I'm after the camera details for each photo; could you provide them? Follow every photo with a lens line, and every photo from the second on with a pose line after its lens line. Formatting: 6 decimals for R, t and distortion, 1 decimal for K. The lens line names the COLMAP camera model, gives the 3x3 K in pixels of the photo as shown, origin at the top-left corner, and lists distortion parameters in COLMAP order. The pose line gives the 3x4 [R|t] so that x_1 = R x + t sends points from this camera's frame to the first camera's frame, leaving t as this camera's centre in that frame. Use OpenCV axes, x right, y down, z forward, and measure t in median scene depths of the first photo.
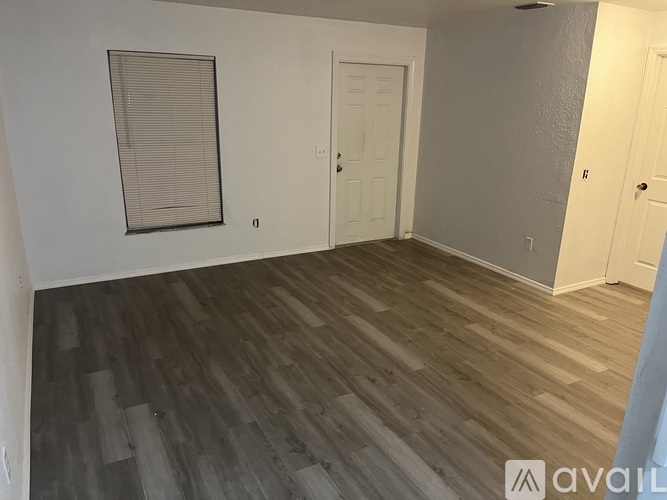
lens RADIAL K [[505.9, 0, 334.6], [0, 505.9, 249.6], [0, 0, 1]] dist [0.052626, -0.060899]
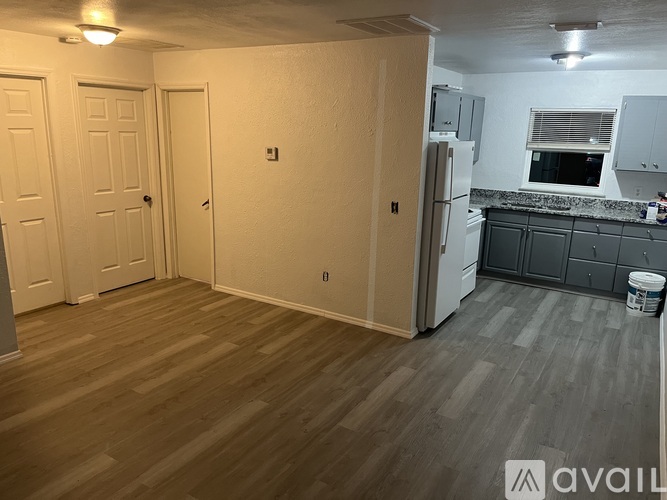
lens RADIAL K [[505.9, 0, 333.3], [0, 505.9, 253.2], [0, 0, 1]] dist [0.052626, -0.060899]
pose [[-0.489640, -0.246917, 0.836232, -0.689880], [0.219922, 0.893083, 0.392475, -0.402770], [-0.843734, 0.376077, -0.382987, 1.208127]]
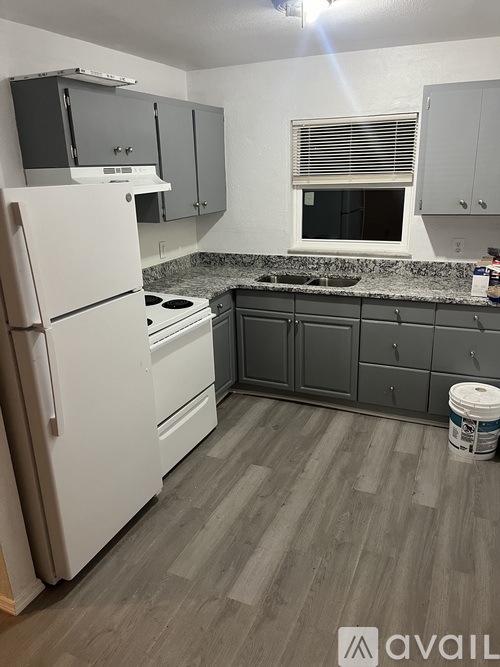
lens RADIAL K [[505.9, 0, 246.7], [0, 505.9, 334.7], [0, 0, 1]] dist [0.052626, -0.060899]
pose [[-0.601362, -0.254540, 0.757346, -0.275673], [0.250871, 0.839801, 0.481454, -0.148150], [-0.758570, 0.479524, -0.441168, 0.473333]]
